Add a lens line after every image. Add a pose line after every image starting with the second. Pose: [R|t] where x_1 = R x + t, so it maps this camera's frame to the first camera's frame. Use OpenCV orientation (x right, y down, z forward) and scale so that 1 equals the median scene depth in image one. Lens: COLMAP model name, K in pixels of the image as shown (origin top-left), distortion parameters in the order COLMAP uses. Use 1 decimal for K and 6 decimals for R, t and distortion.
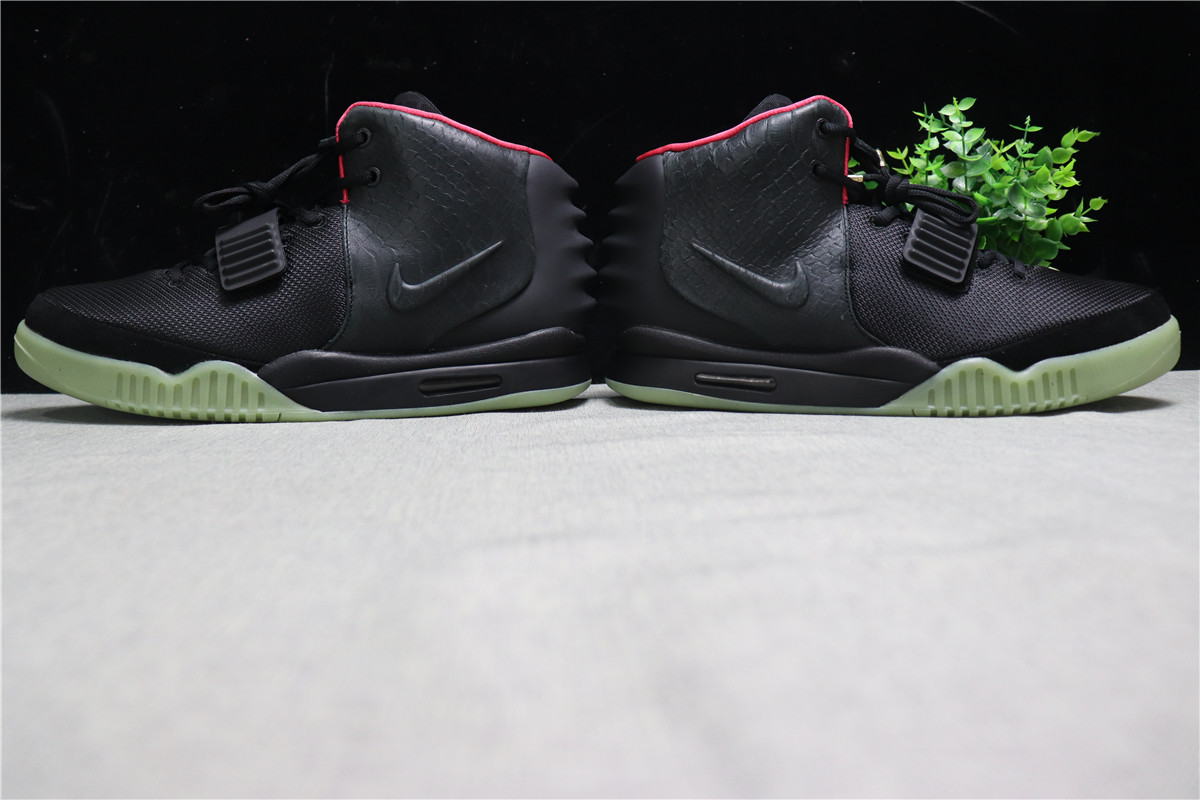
lens RADIAL K [[1033.9, 0, 605.4], [0, 1033.9, 415.1], [0, 0, 1]] dist [-0.210867, 0.173666]
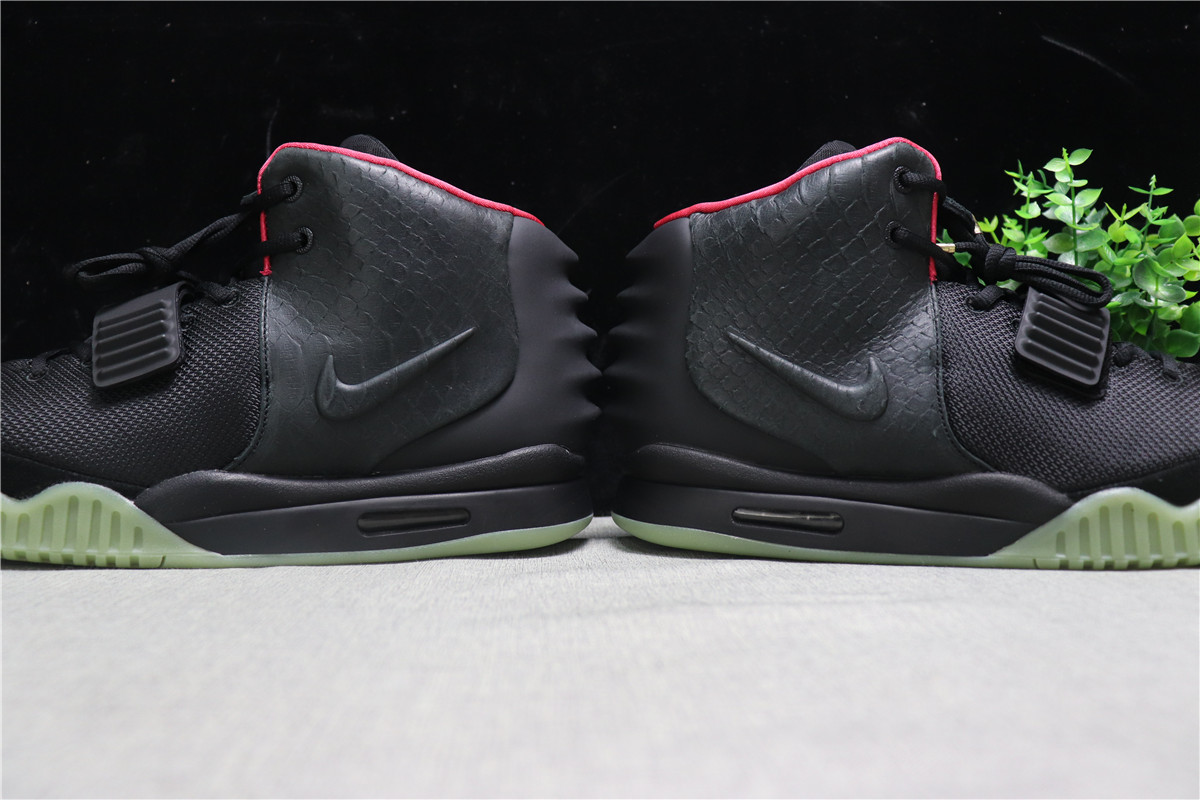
lens RADIAL K [[1131.2, 0, 594.7], [0, 1131.2, 415.3], [0, 0, 1]] dist [-0.084569, 0.014187]
pose [[0.999745, 0.007756, -0.021189, 0.005317], [-0.010016, 0.994018, -0.108758, -0.018038], [0.020219, 0.108943, 0.993842, 0.191858]]
